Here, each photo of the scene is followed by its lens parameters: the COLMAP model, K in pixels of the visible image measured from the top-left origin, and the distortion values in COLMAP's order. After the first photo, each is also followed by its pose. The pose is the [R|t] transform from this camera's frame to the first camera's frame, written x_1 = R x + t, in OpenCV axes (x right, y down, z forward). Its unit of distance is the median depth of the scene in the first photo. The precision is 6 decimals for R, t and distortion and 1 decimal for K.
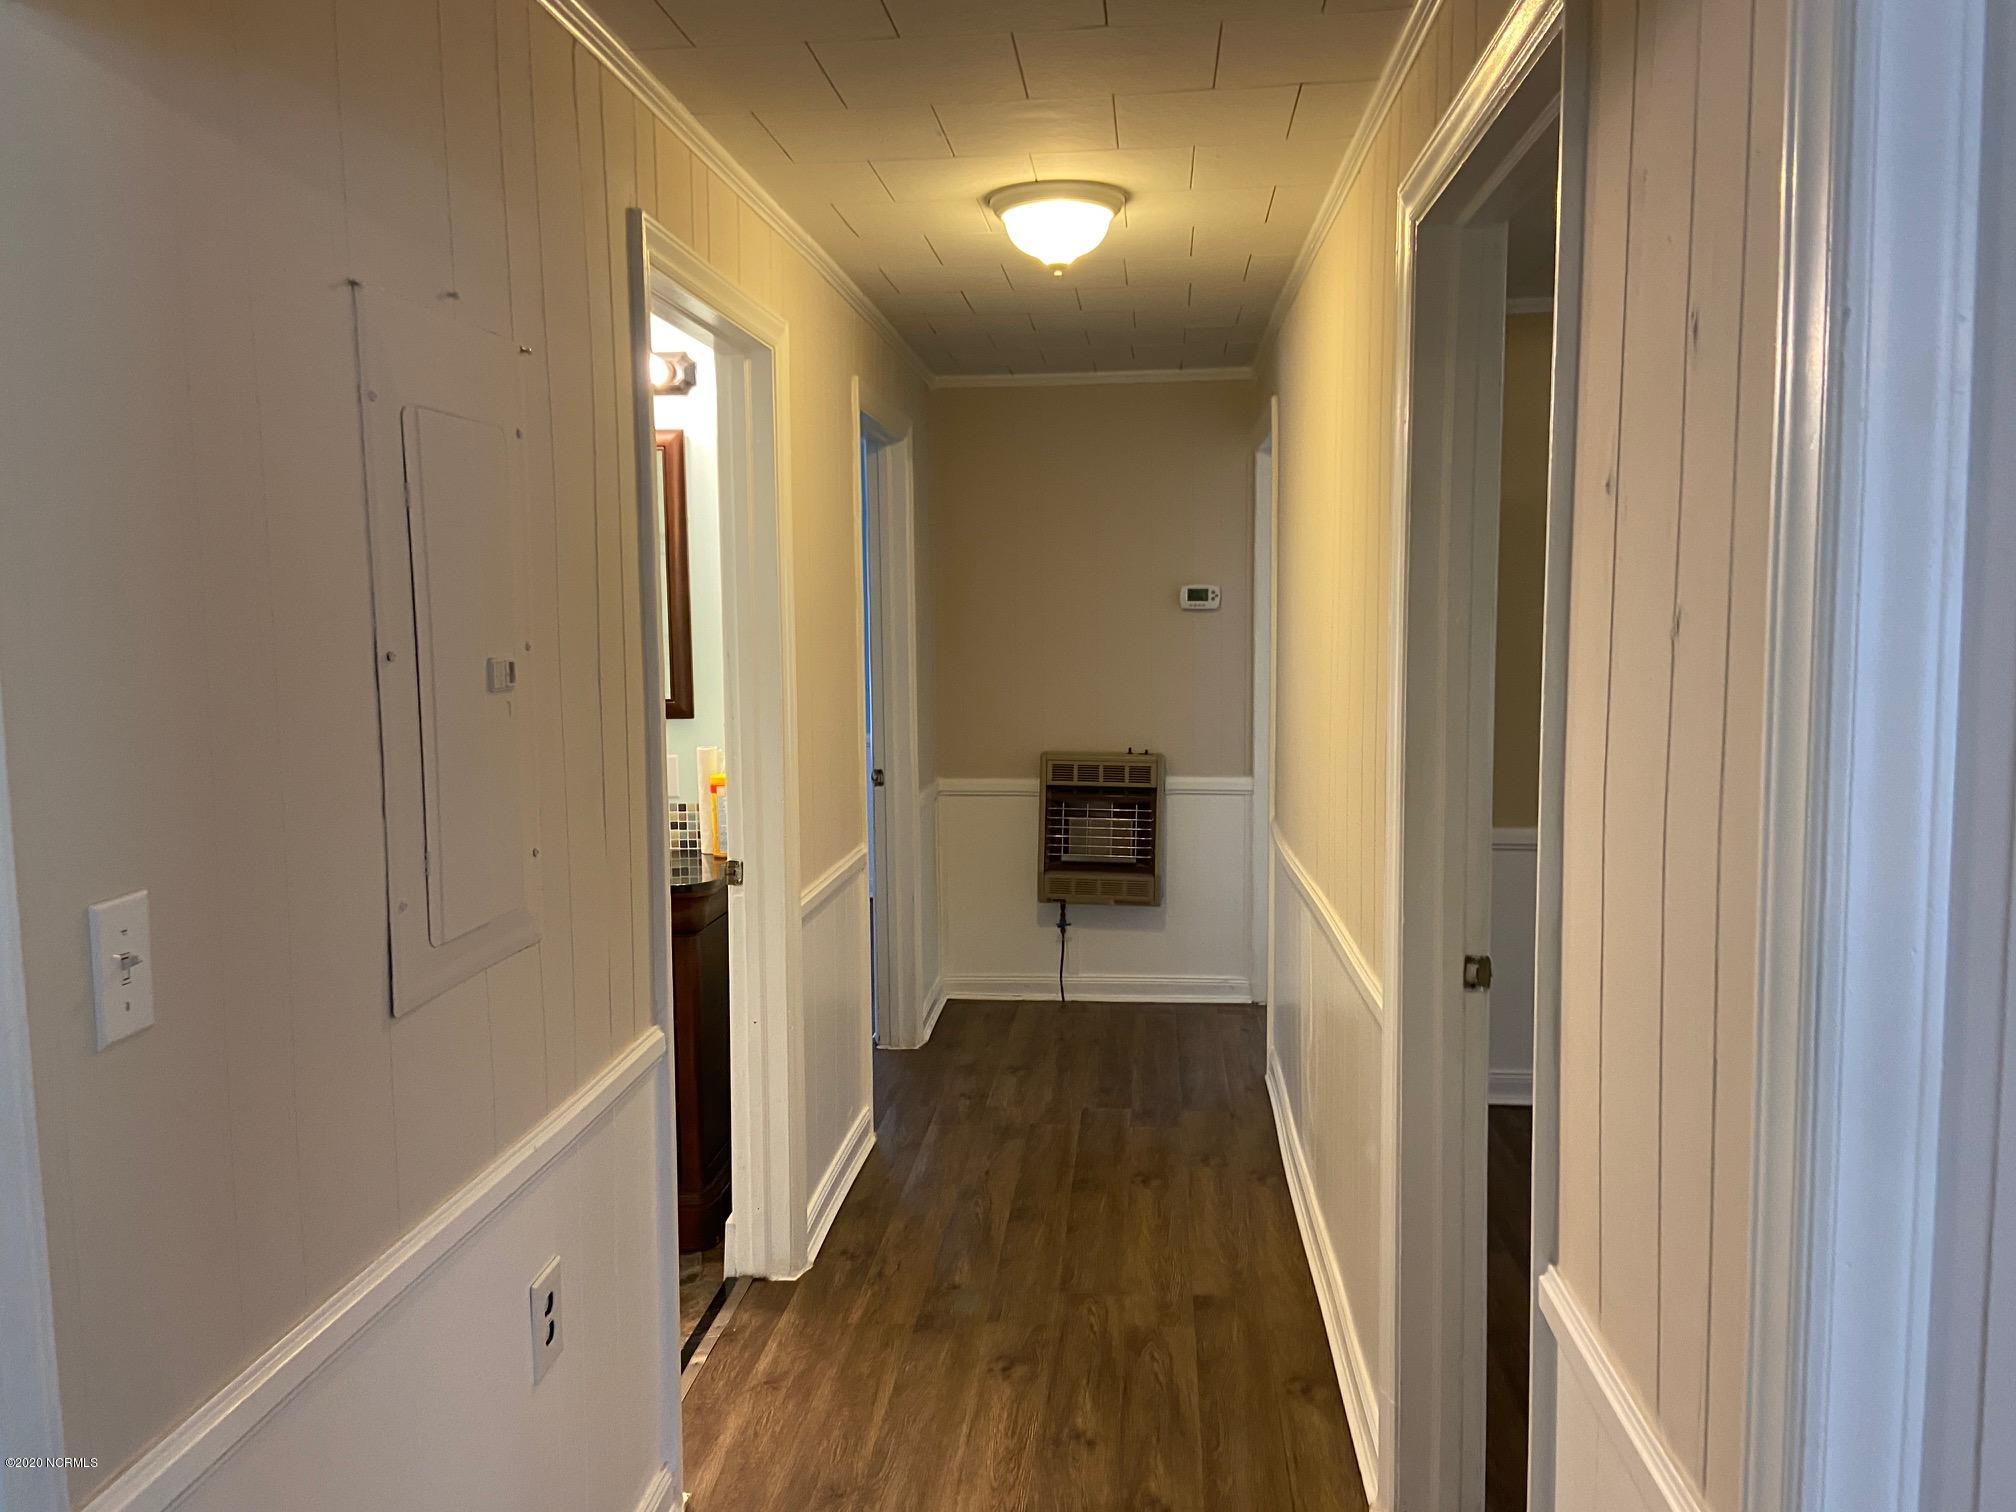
lens RADIAL K [[1554.1, 0, 1009.3], [0, 1554.1, 756.6], [0, 0, 1]] dist [0.084458, 0.001318]
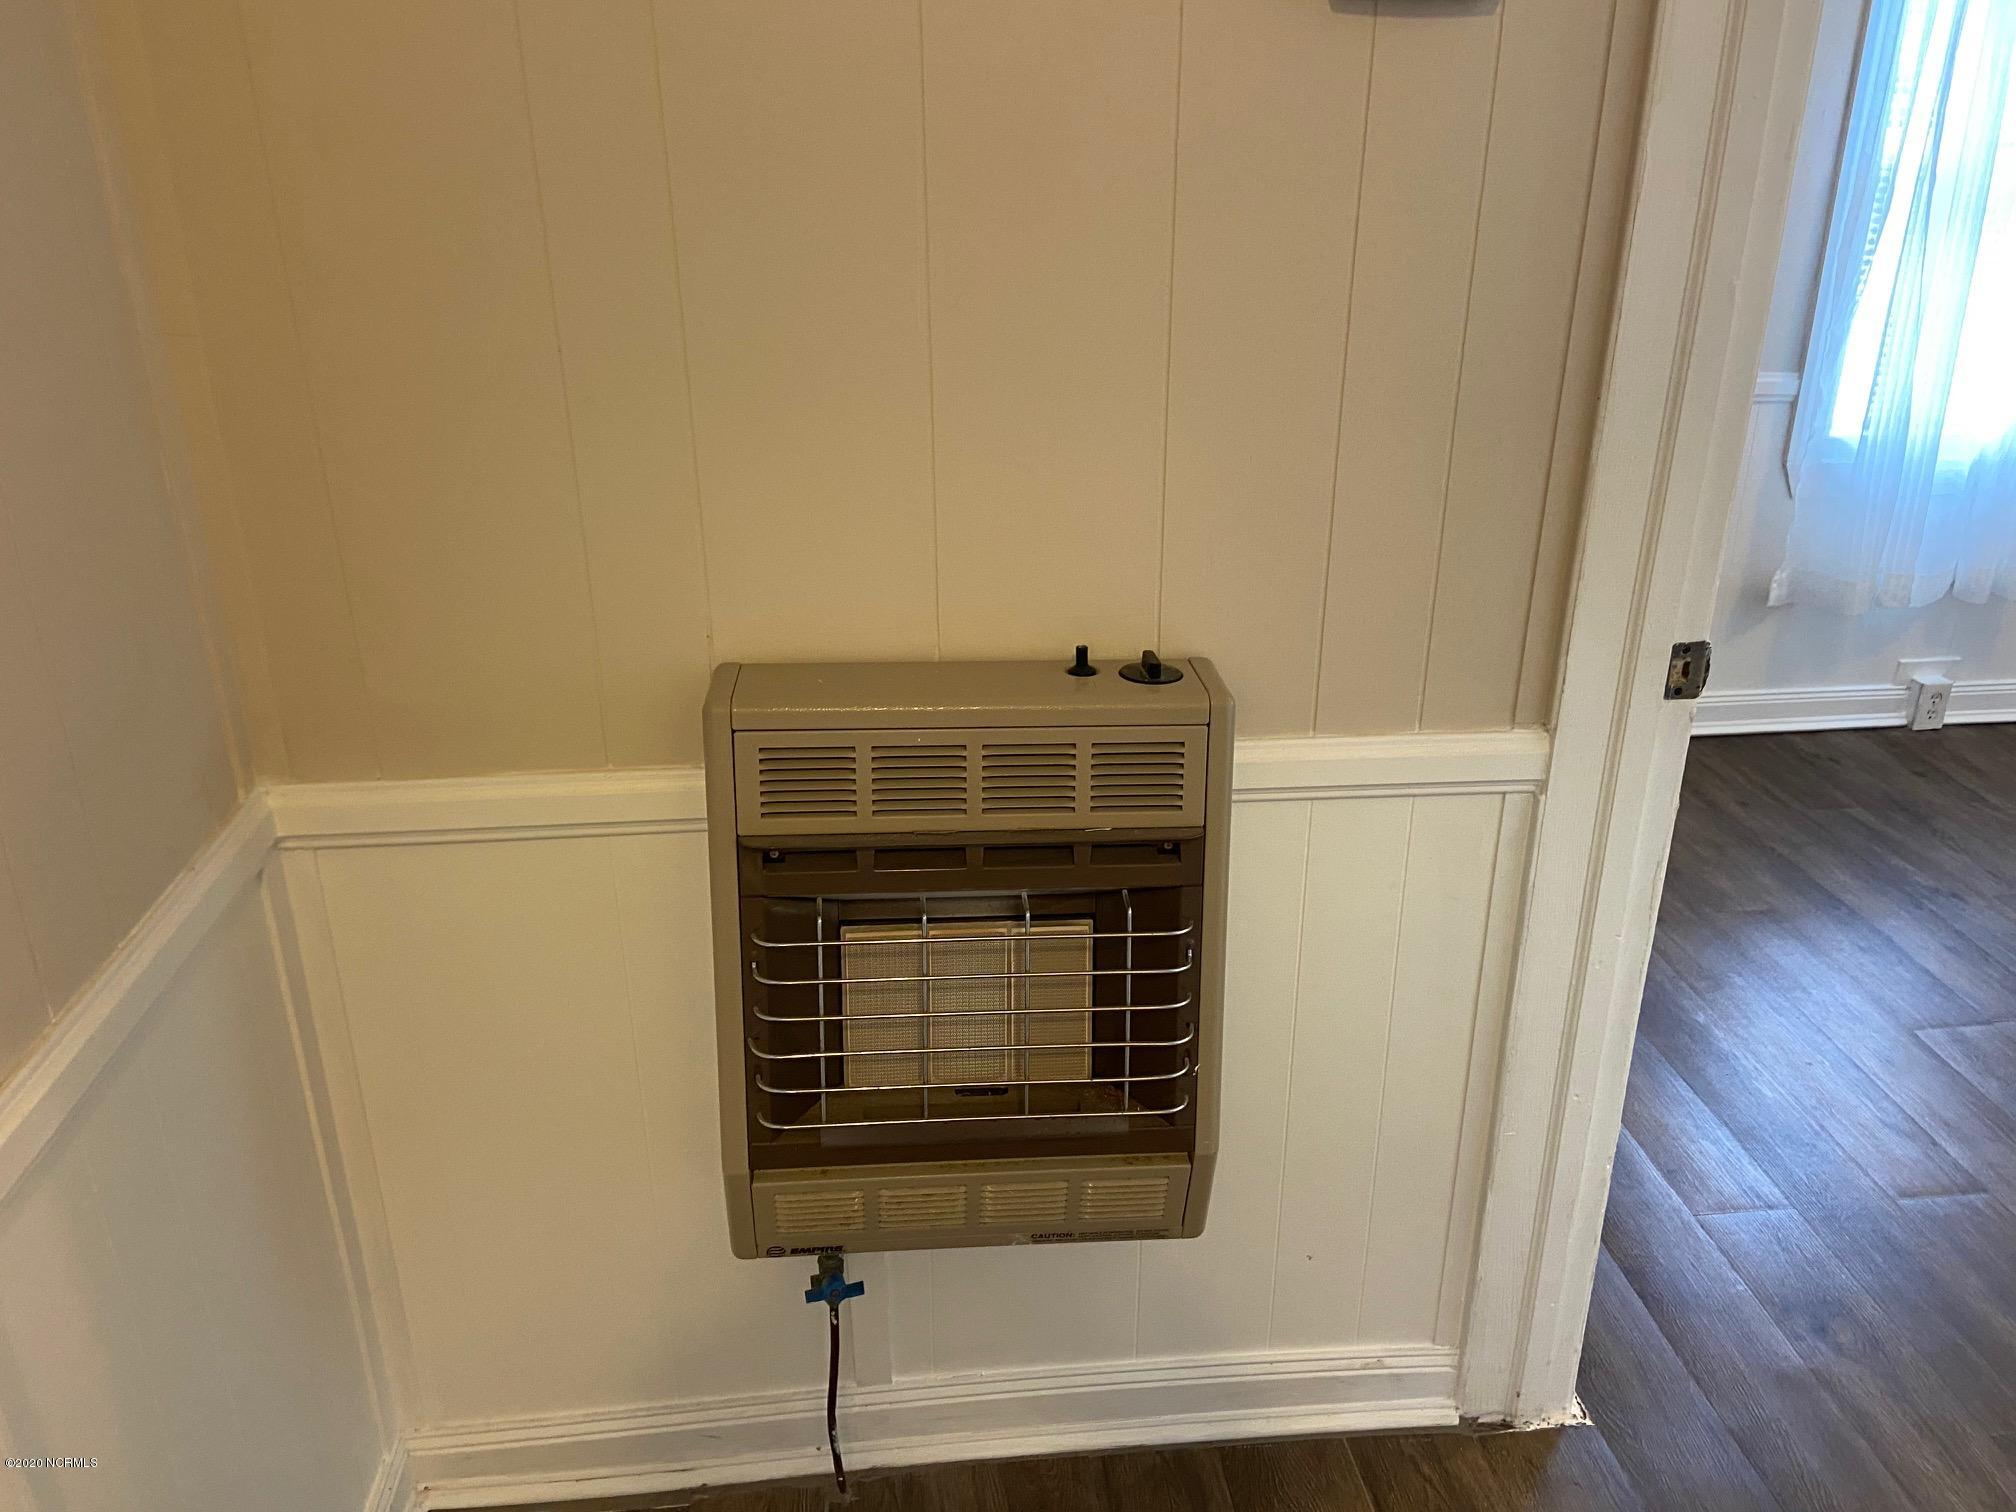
lens RADIAL K [[1554.1, 0, 1008.9], [0, 1554.1, 749.5], [0, 0, 1]] dist [0.084458, 0.001318]
pose [[0.982994, -0.063513, 0.172306, 0.024243], [0.008962, 0.953761, 0.300434, -0.063084], [-0.183420, -0.293780, 0.938110, 0.777916]]
